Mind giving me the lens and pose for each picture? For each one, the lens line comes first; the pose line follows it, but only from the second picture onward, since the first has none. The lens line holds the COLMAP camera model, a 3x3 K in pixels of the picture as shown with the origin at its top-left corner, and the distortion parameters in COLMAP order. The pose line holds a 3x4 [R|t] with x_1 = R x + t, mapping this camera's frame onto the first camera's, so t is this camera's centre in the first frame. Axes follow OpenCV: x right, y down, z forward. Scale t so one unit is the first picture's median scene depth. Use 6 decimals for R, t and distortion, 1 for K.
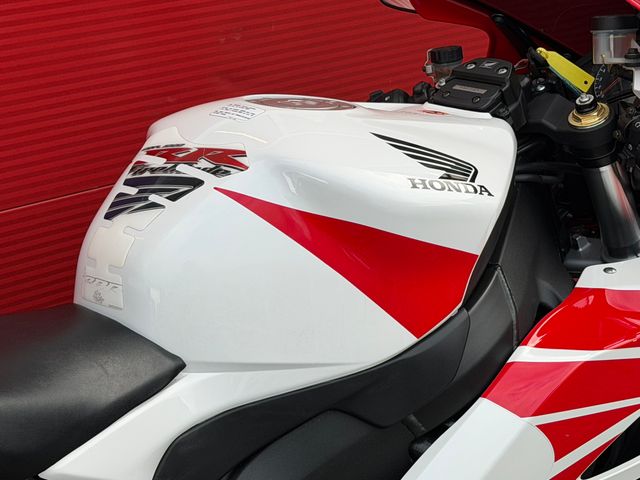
lens RADIAL K [[1543.7, 0, 320.0], [0, 1543.7, 240.0], [0, 0, 1]] dist [0.116322, 0.267241]
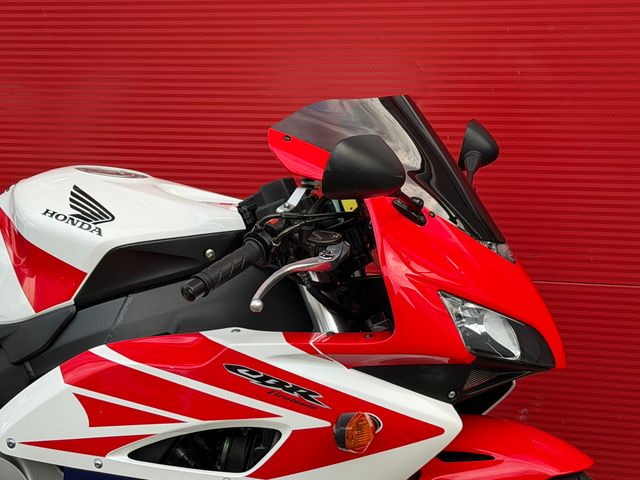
lens RADIAL K [[1543.7, 0, 320.0], [0, 1543.7, 240.0], [0, 0, 1]] dist [0.116322, 0.267241]
pose [[0.503049, 0.134007, -0.853806, 1.556568], [-0.282940, 0.959001, -0.016186, -0.062819], [0.816631, 0.249718, 0.520340, 0.417812]]
